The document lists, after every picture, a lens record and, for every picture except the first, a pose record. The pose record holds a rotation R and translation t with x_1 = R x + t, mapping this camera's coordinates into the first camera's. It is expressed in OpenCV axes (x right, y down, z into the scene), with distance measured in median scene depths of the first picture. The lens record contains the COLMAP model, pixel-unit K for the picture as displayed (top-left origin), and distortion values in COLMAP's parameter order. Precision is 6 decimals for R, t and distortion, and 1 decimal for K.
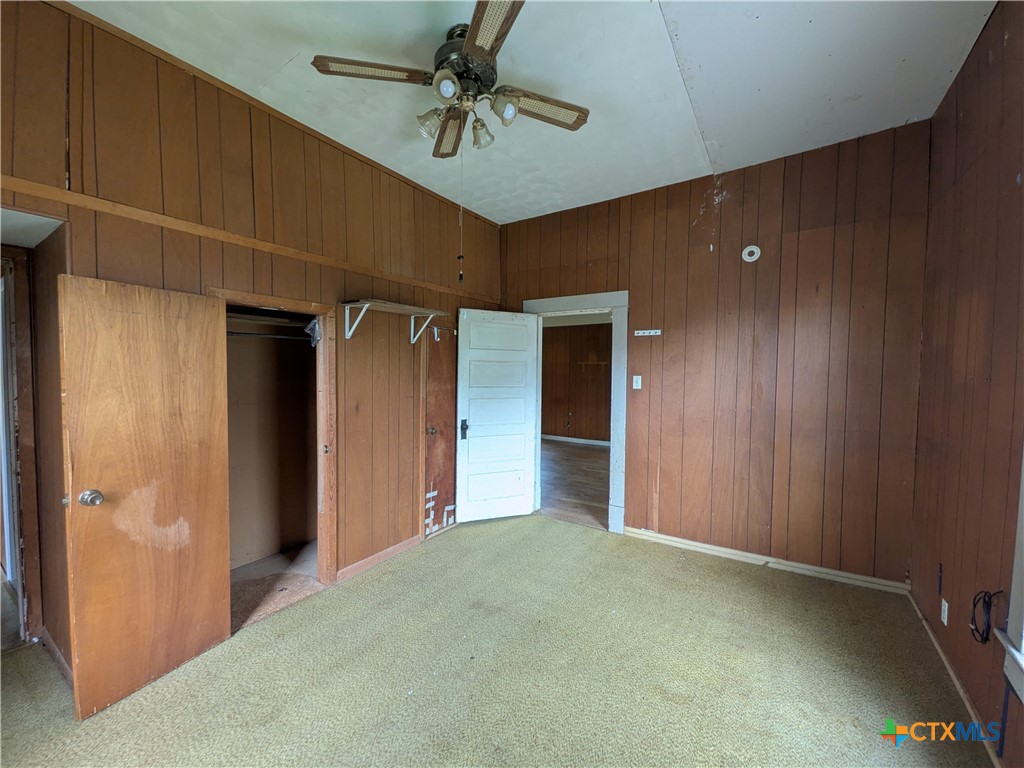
lens RADIAL K [[400.9, 0, 515.3], [0, 400.9, 384.5], [0, 0, 1]] dist [0.007838, -0.003337]
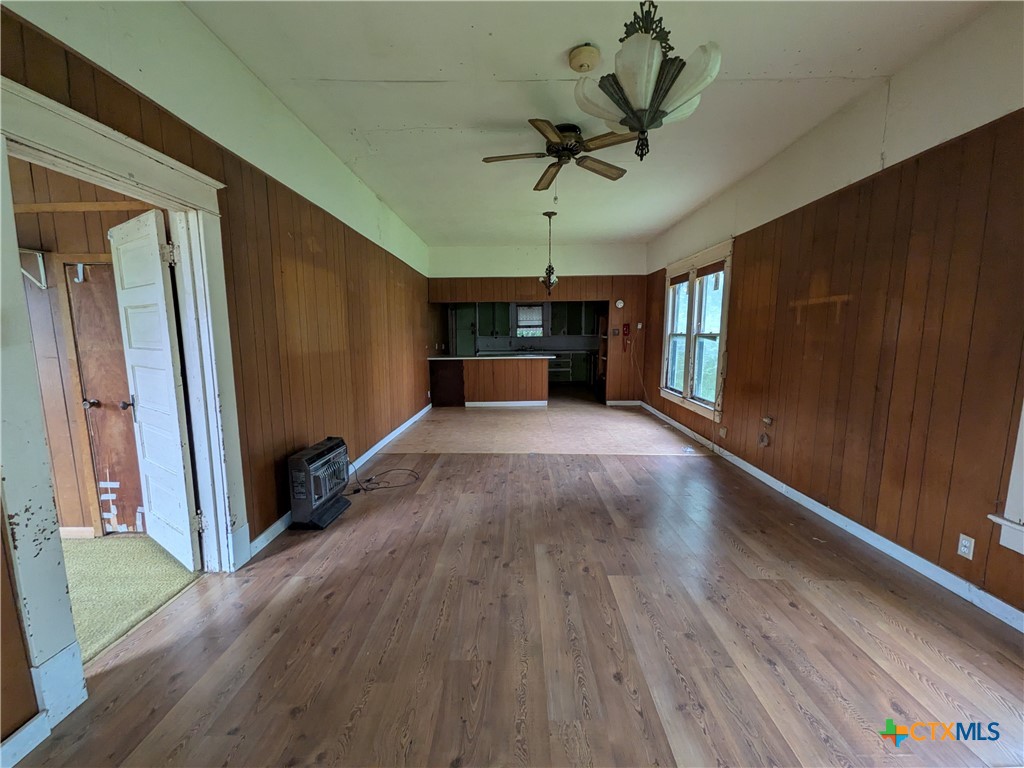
lens RADIAL K [[400.9, 0, 512.8], [0, 400.9, 385.3], [0, 0, 1]] dist [0.007838, -0.003337]
pose [[0.543990, 0.095065, -0.833689, 0.845795], [-0.020389, 0.994766, 0.100128, -0.011549], [0.838844, -0.037471, 0.543081, 1.235083]]
